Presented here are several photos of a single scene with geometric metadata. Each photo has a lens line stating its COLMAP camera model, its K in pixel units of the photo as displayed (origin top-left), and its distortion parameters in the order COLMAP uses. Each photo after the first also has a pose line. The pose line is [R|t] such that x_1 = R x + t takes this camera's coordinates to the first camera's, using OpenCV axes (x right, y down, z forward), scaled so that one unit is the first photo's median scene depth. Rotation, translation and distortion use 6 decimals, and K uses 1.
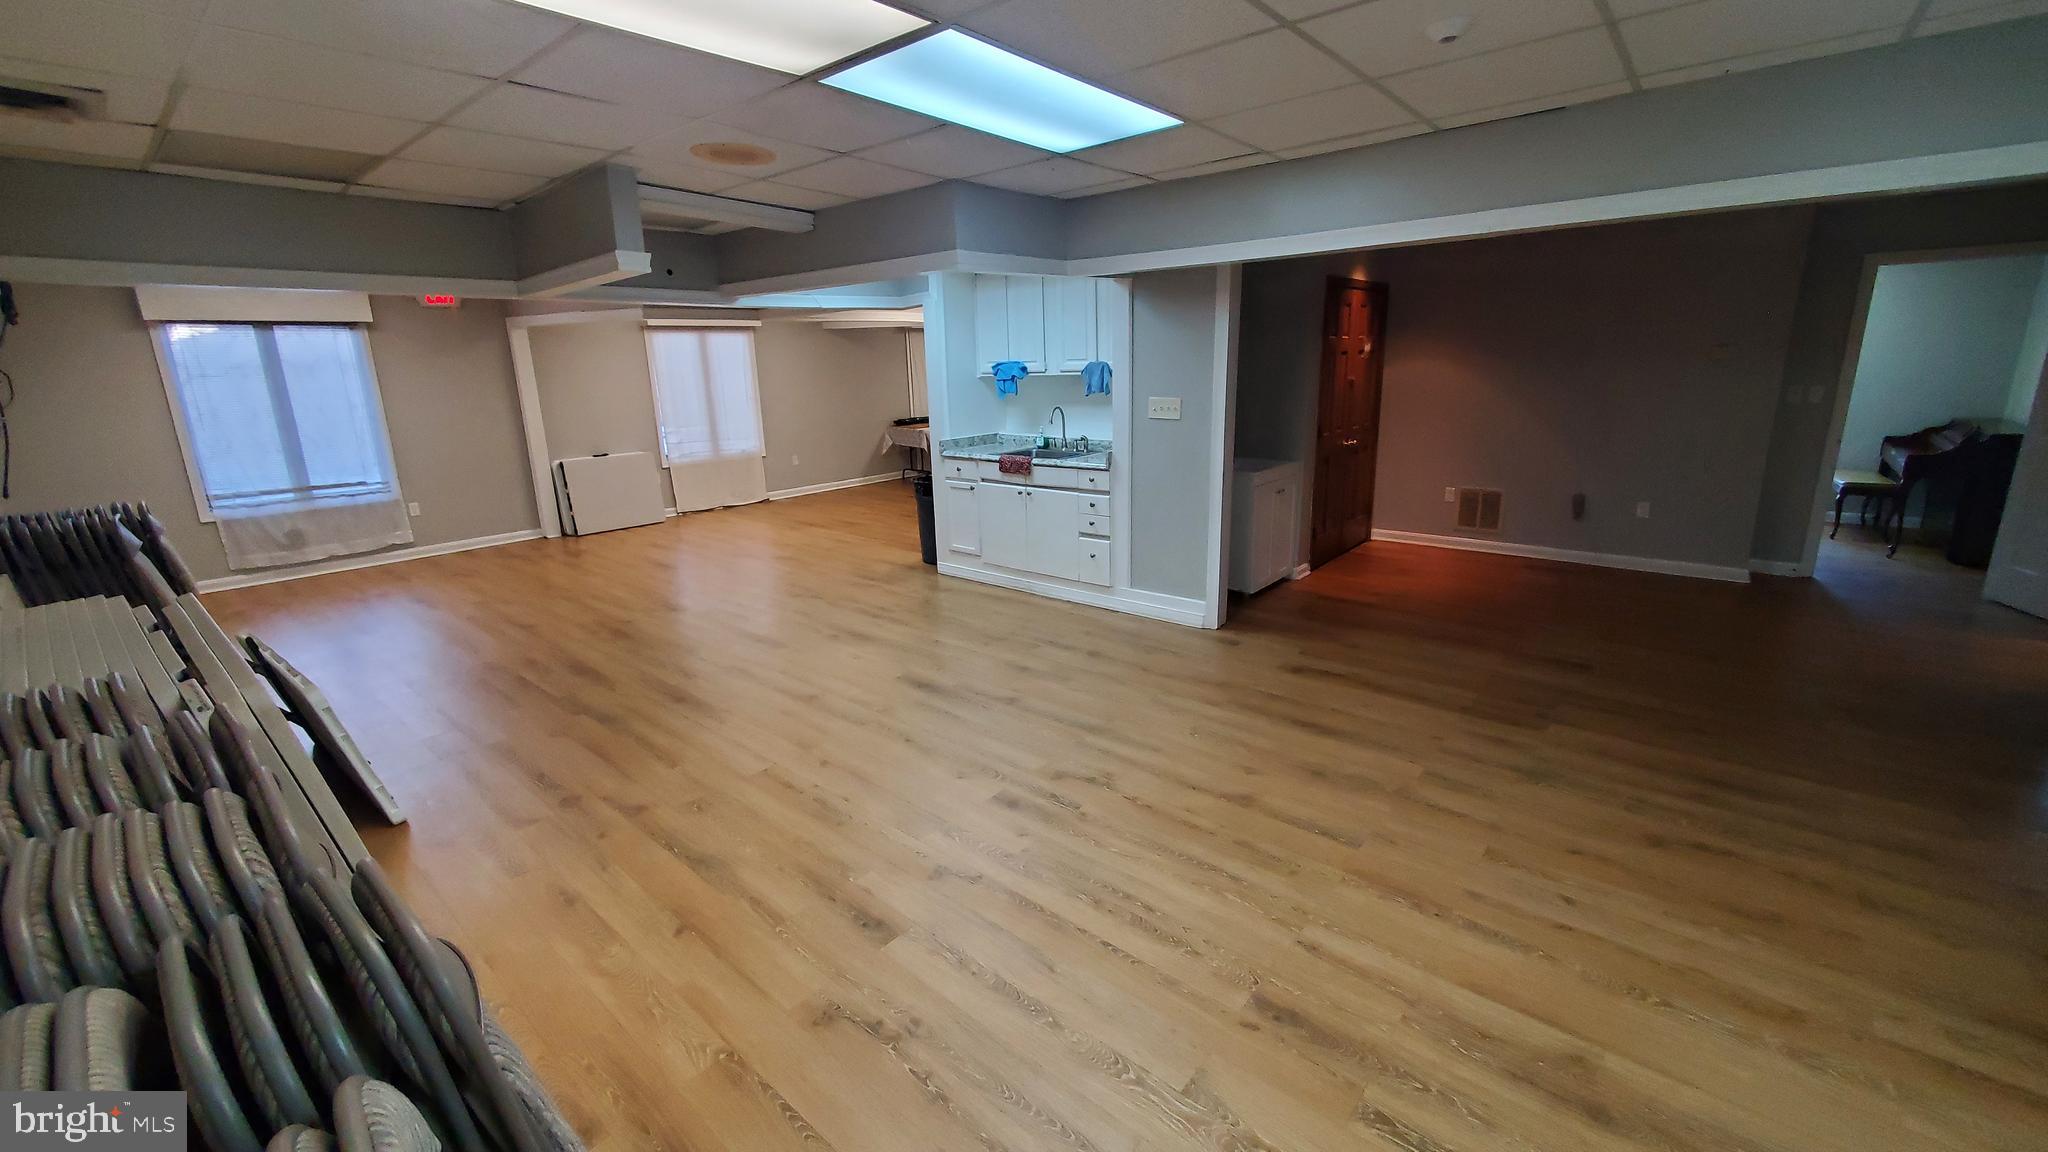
lens RADIAL K [[811.6, 0, 1020.0], [0, 811.6, 558.4], [0, 0, 1]] dist [0.003332, -0.000114]
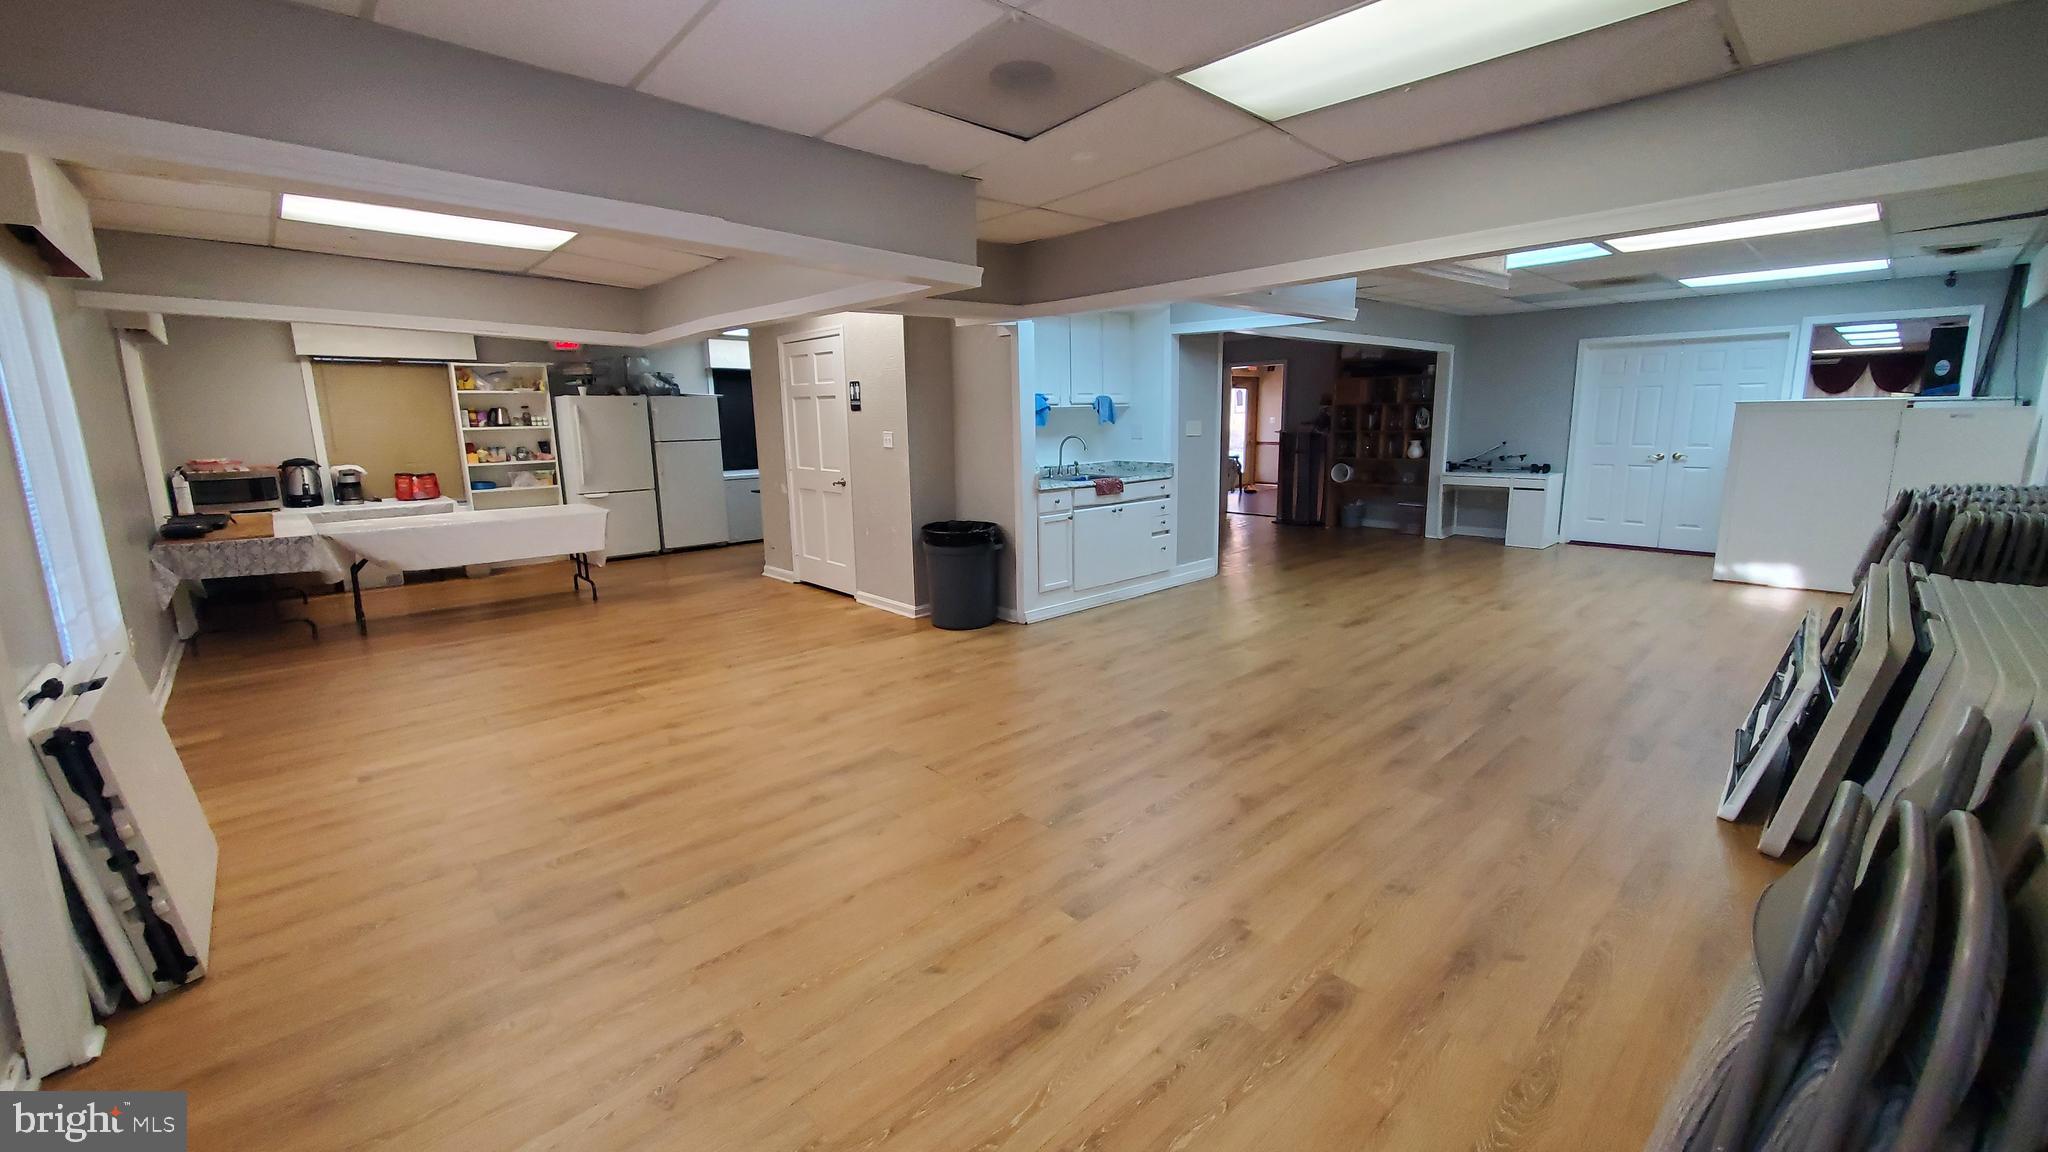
lens RADIAL K [[811.6, 0, 1020.0], [0, 811.6, 558.4], [0, 0, 1]] dist [0.003332, -0.000114]
pose [[0.111214, -0.145696, 0.983059, -1.253181], [0.251832, 0.961040, 0.113943, -0.200671], [-0.961360, 0.234893, 0.143572, 1.117537]]
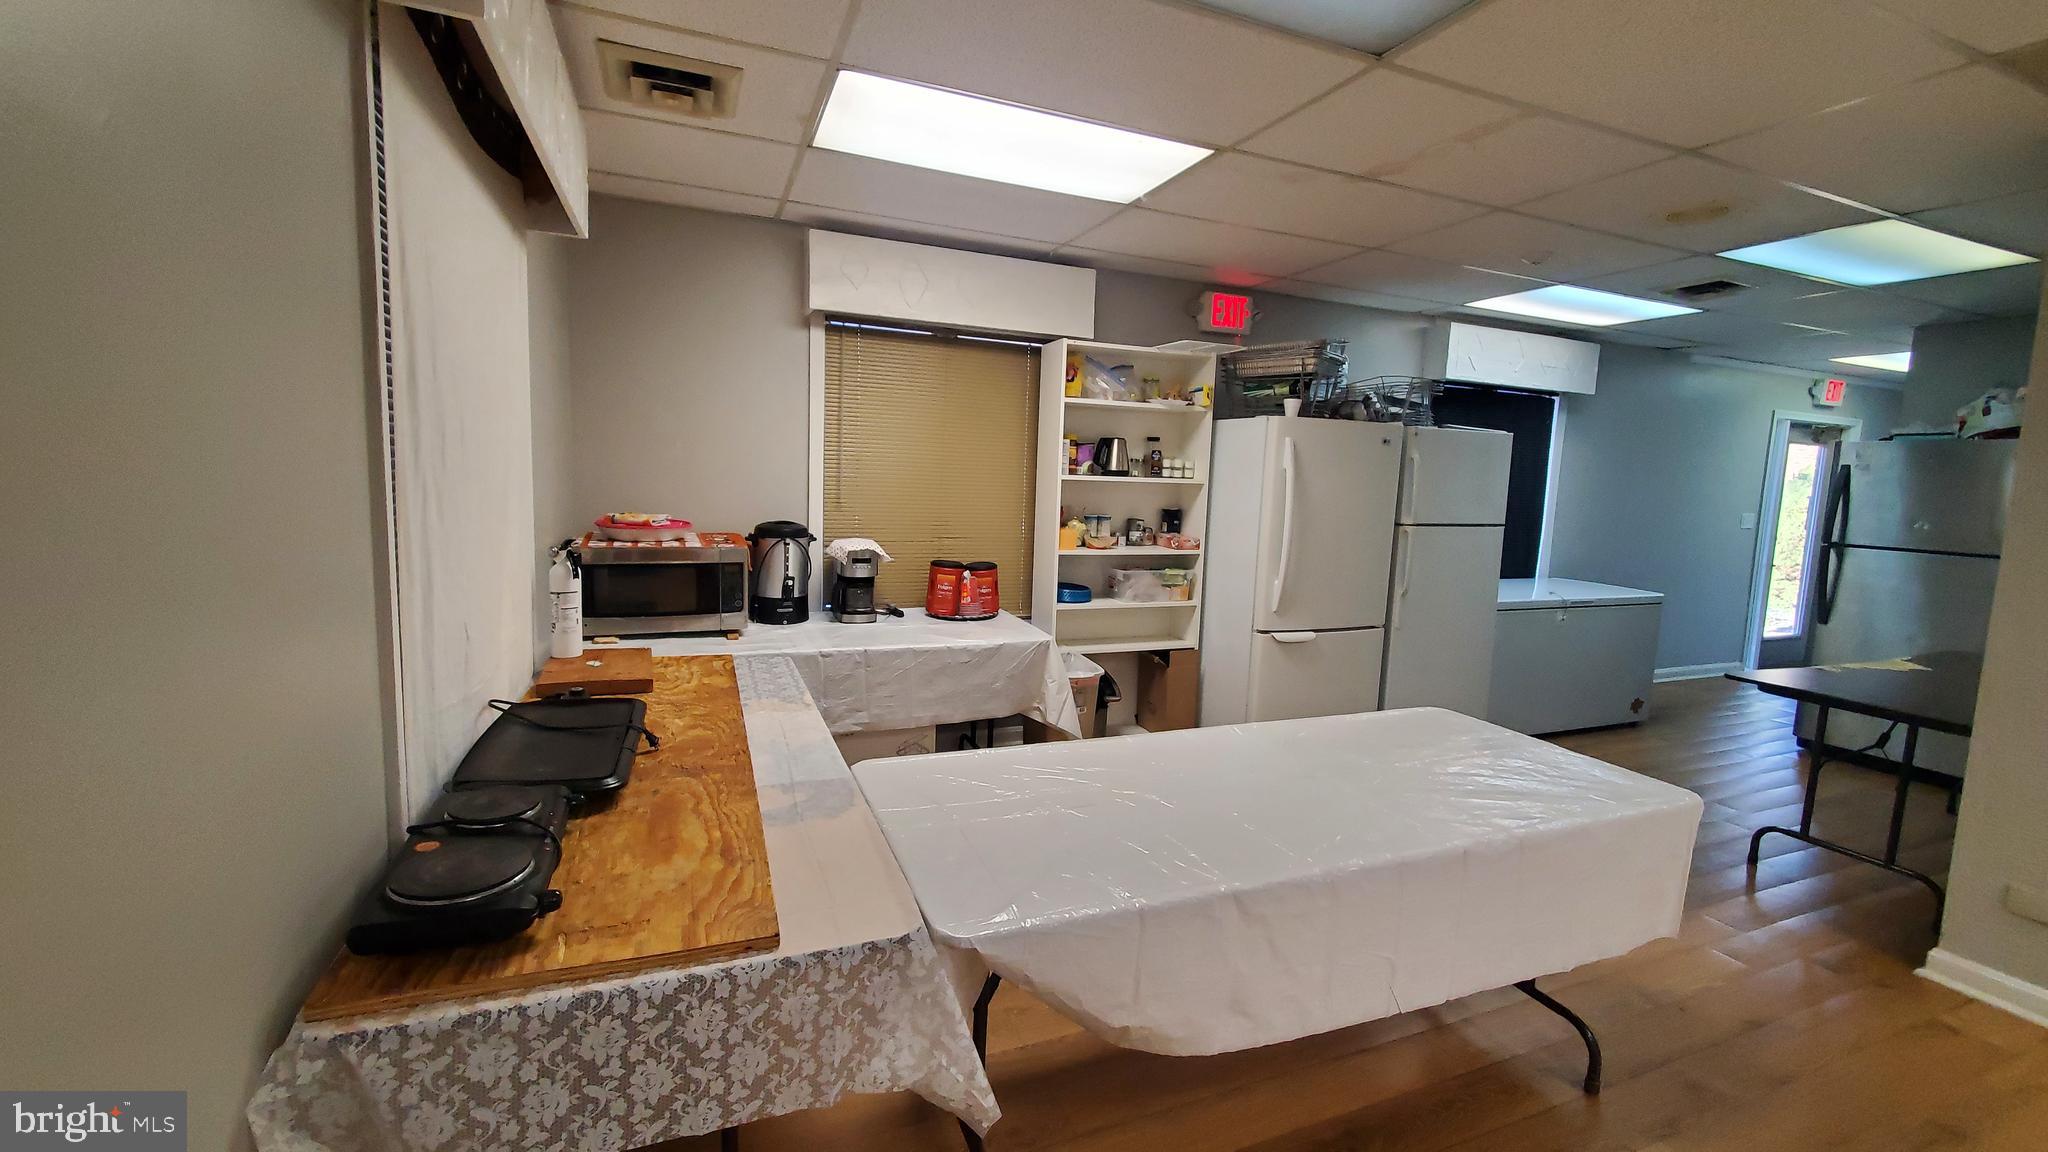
lens RADIAL K [[811.6, 0, 1020.0], [0, 811.6, 558.4], [0, 0, 1]] dist [0.003332, -0.000114]
pose [[0.458329, -0.046469, 0.887567, -0.958571], [0.165699, 0.985591, -0.033964, -0.291536], [-0.873200, 0.162636, 0.459424, 1.460167]]
